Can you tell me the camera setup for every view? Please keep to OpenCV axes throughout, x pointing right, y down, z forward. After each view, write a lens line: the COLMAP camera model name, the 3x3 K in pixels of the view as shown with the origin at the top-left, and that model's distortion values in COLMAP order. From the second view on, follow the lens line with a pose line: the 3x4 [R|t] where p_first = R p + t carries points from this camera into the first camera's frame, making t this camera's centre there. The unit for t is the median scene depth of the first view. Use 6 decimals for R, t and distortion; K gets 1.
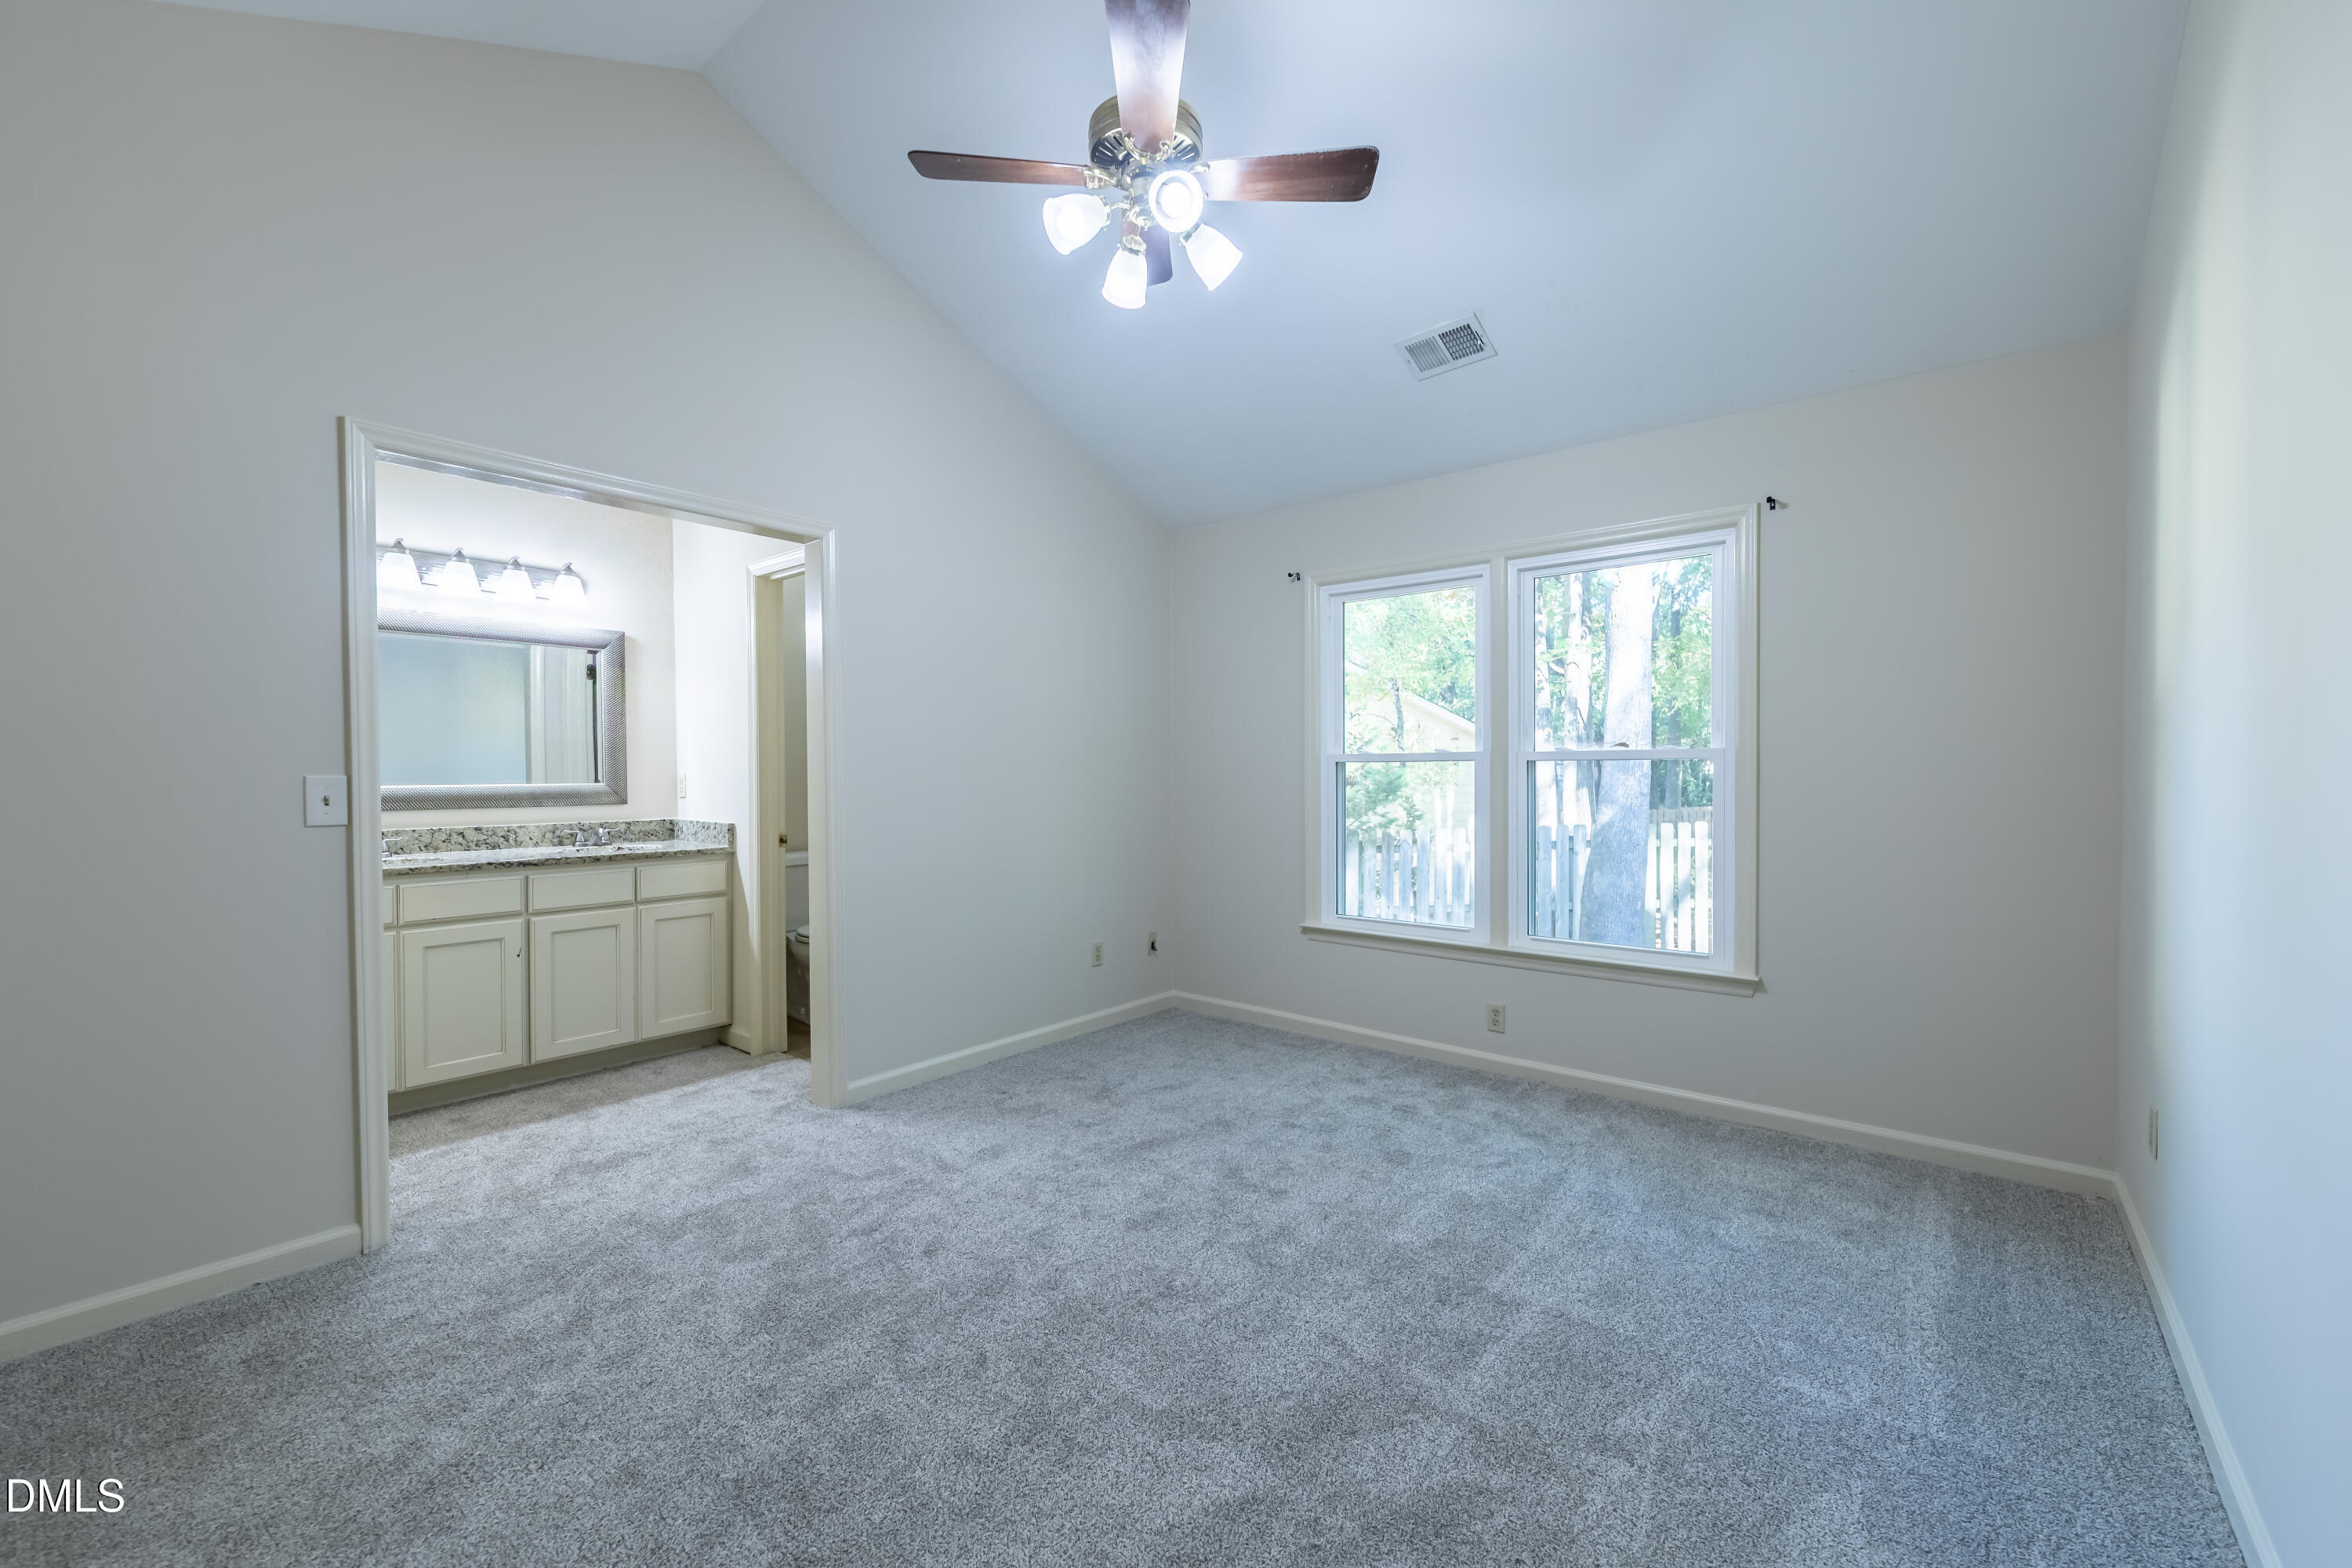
lens RADIAL K [[939.0, 0, 1176.0], [0, 939.0, 784.0], [0, 0, 1]] dist [0.005361, -0.000018]
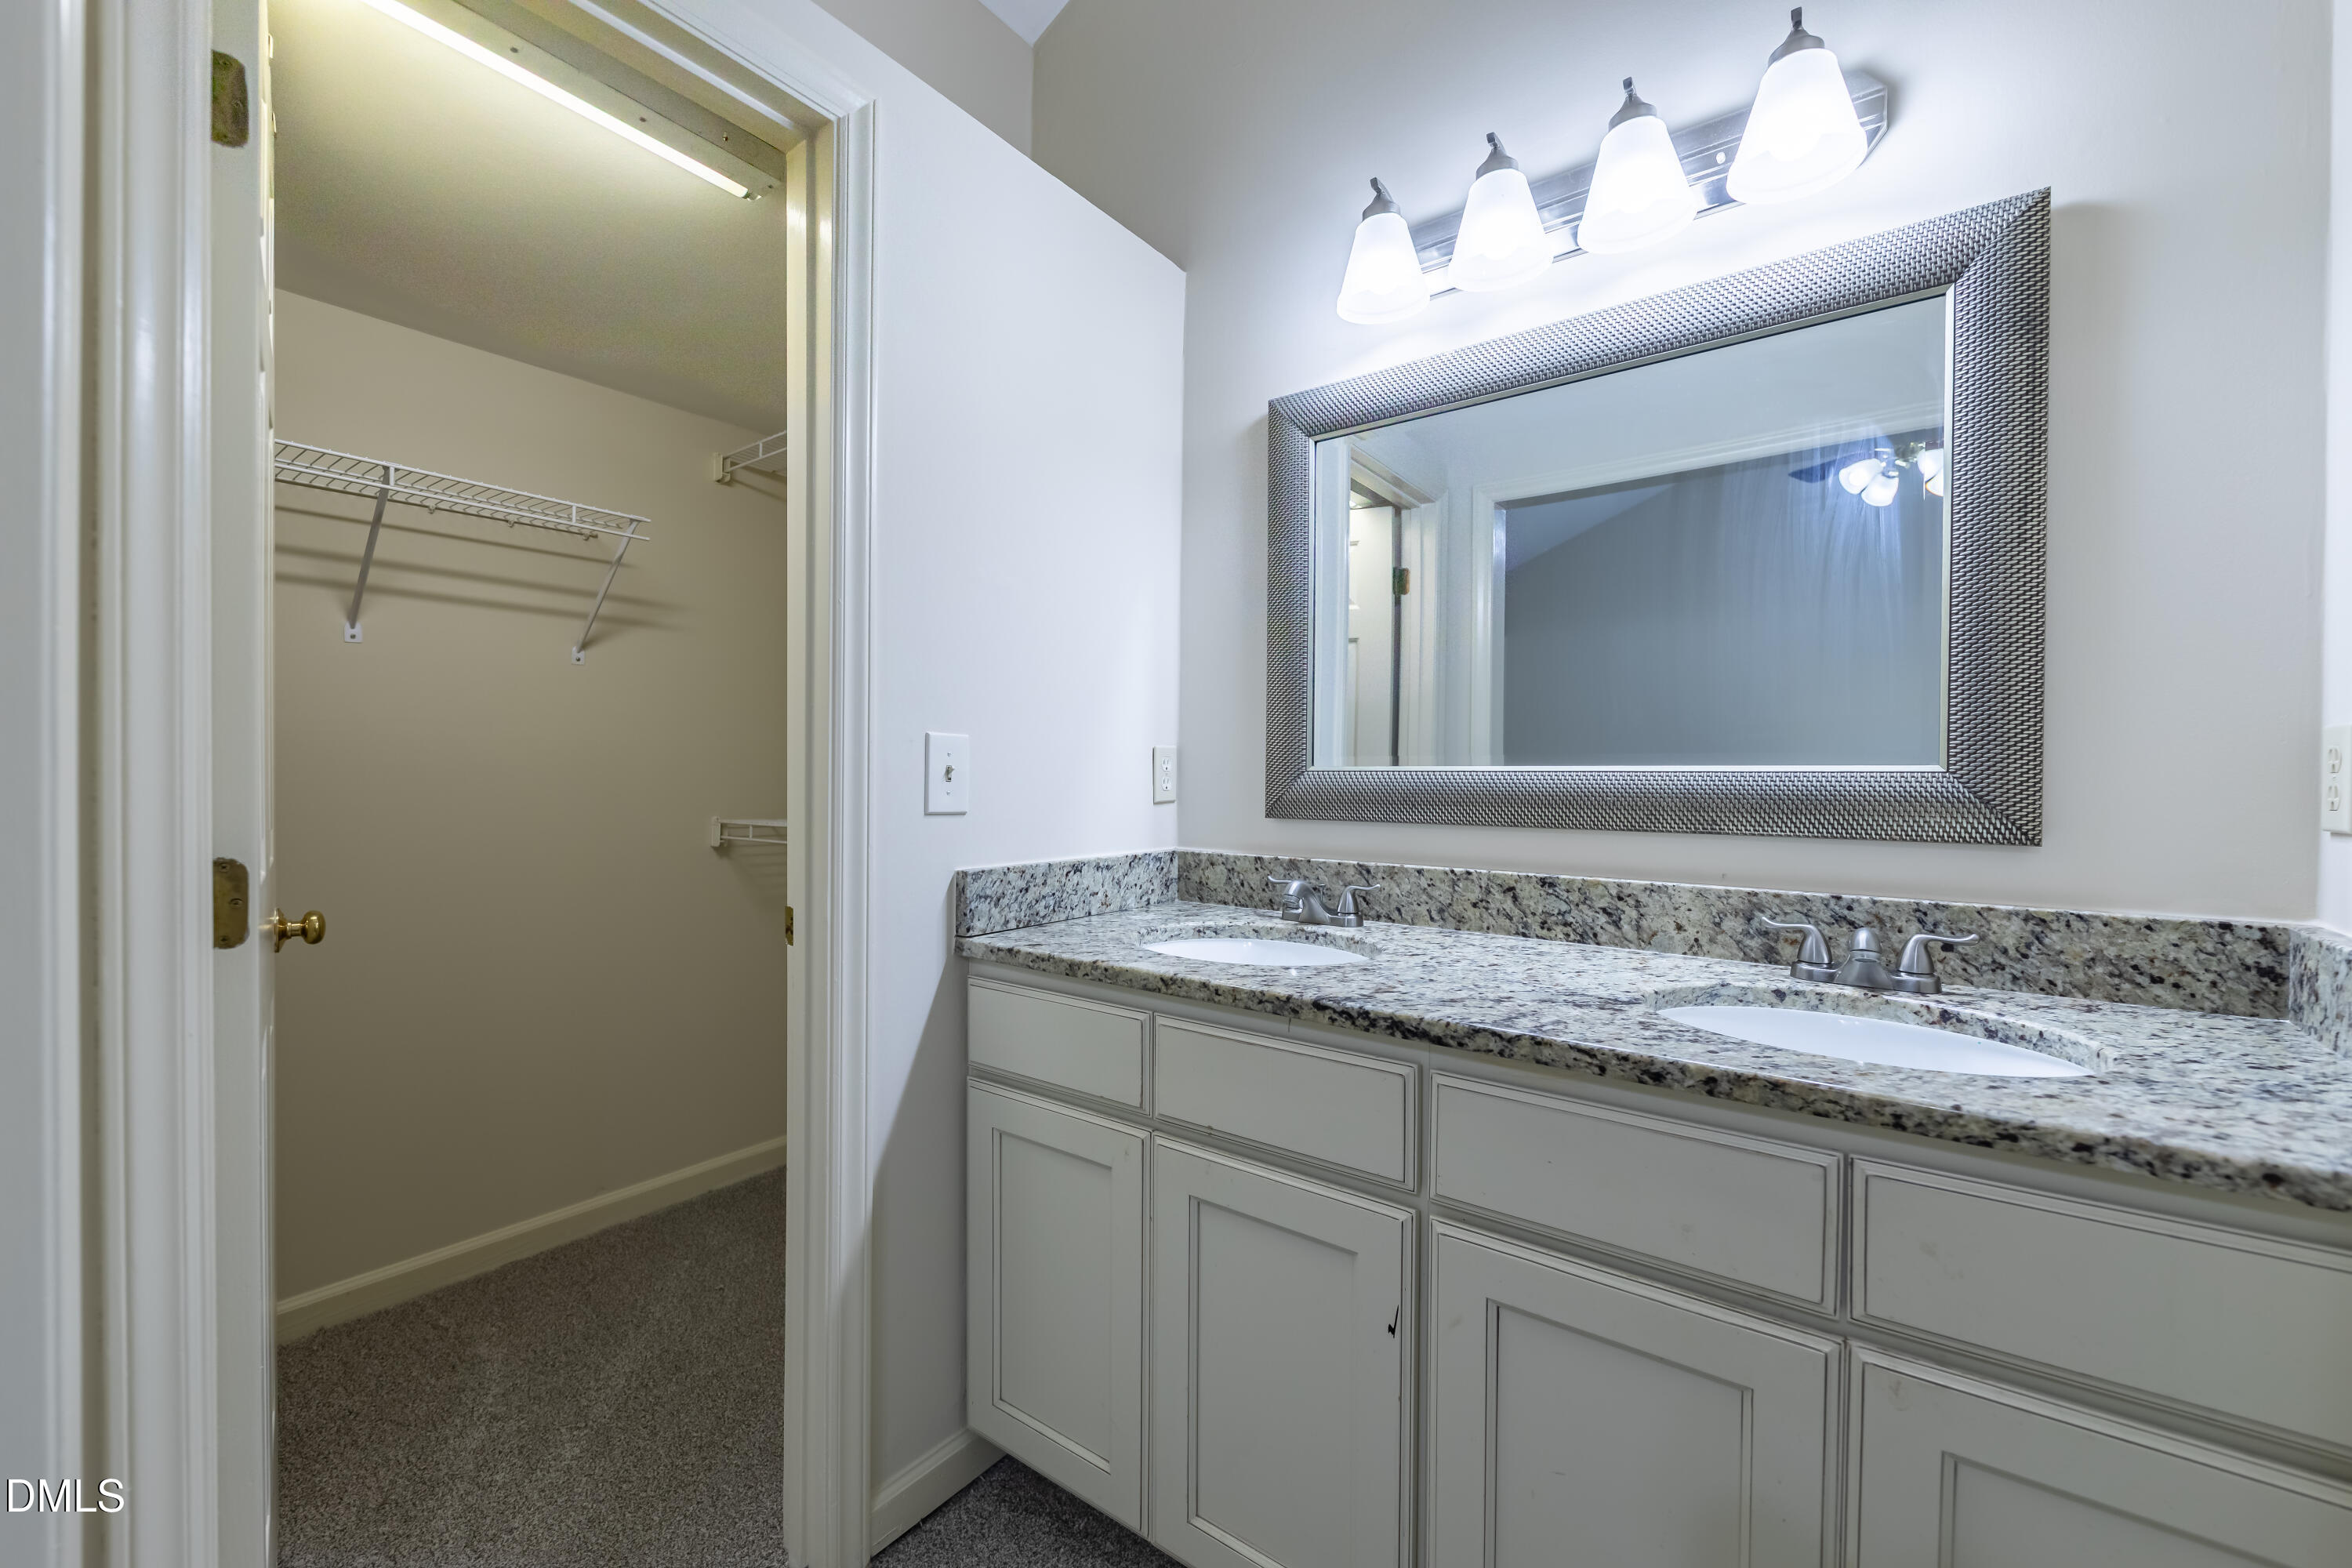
lens RADIAL K [[947.7, 0, 1182.5], [0, 947.7, 782.4], [0, 0, 1]] dist [-0.001345, -0.000448]
pose [[0.035783, 0.012622, -0.999280, -0.353024], [-0.019807, 0.999733, 0.011919, 0.005635], [0.999163, 0.019366, 0.036024, 0.807530]]
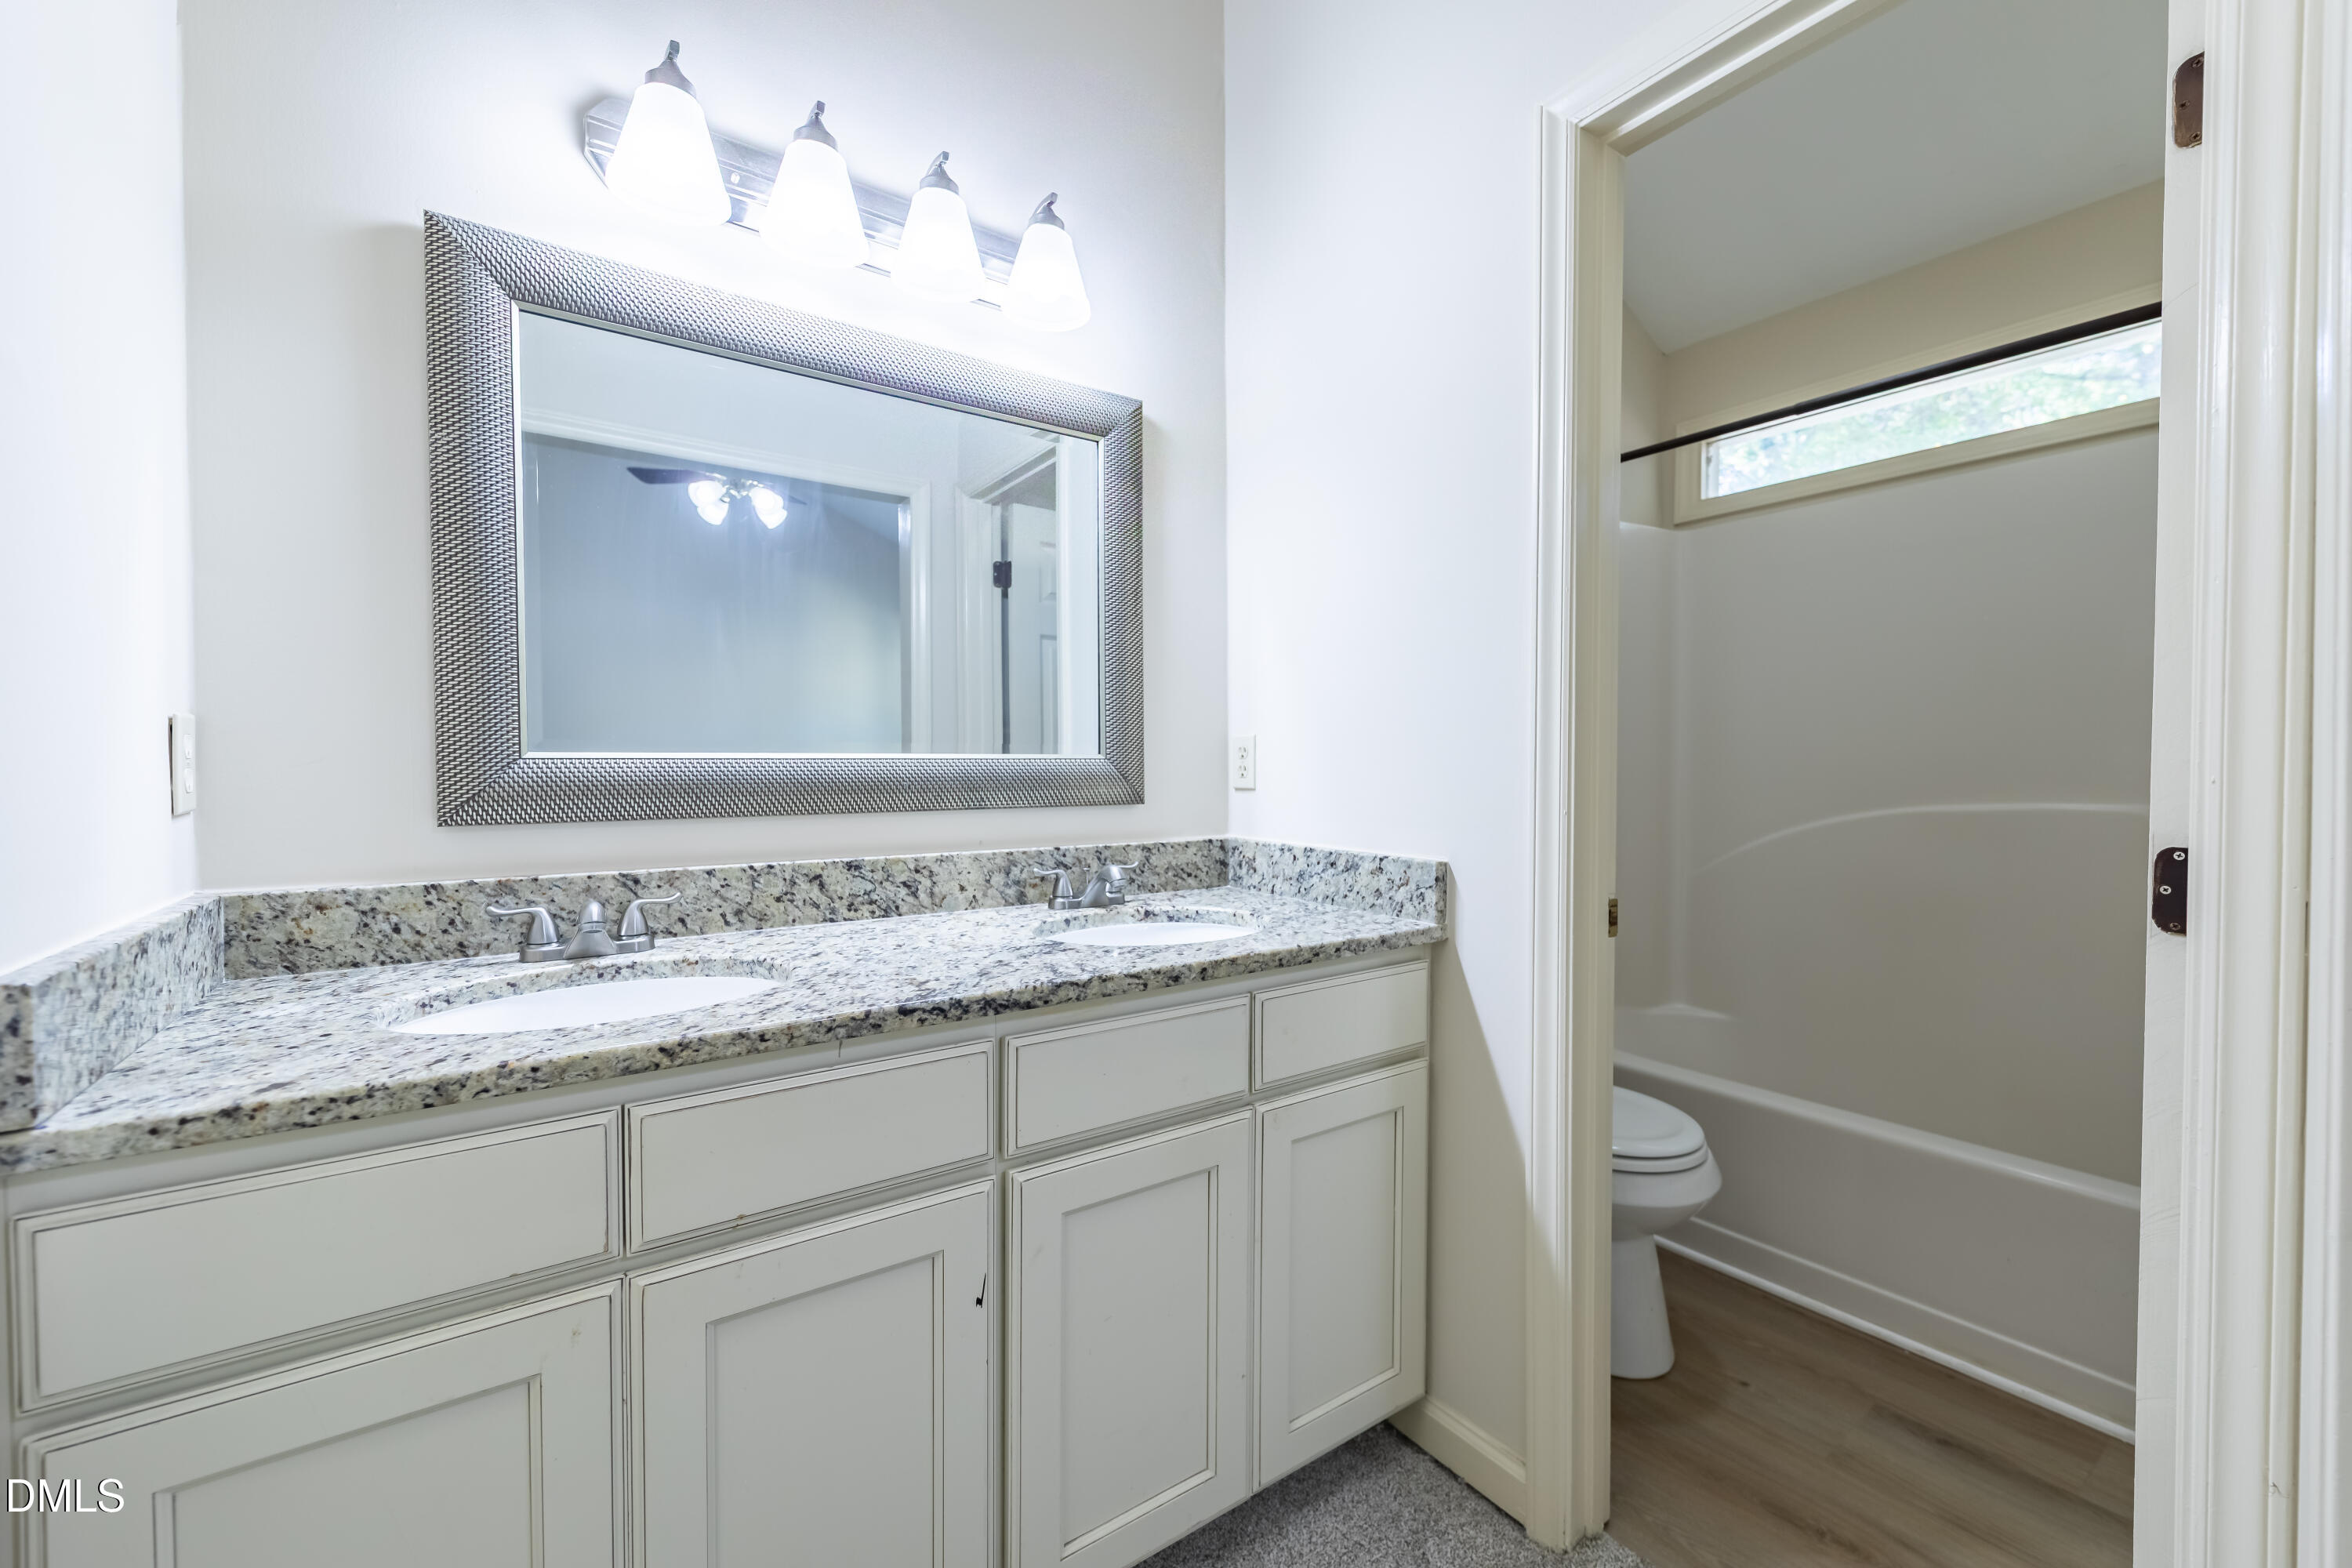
lens RADIAL K [[939.0, 0, 1176.0], [0, 939.0, 784.0], [0, 0, 1]] dist [0.005361, -0.000018]
pose [[0.962881, 0.008684, -0.269787, -0.487230], [-0.006554, 0.999940, 0.008794, 0.008952], [0.269847, -0.006700, 0.962880, 0.634633]]
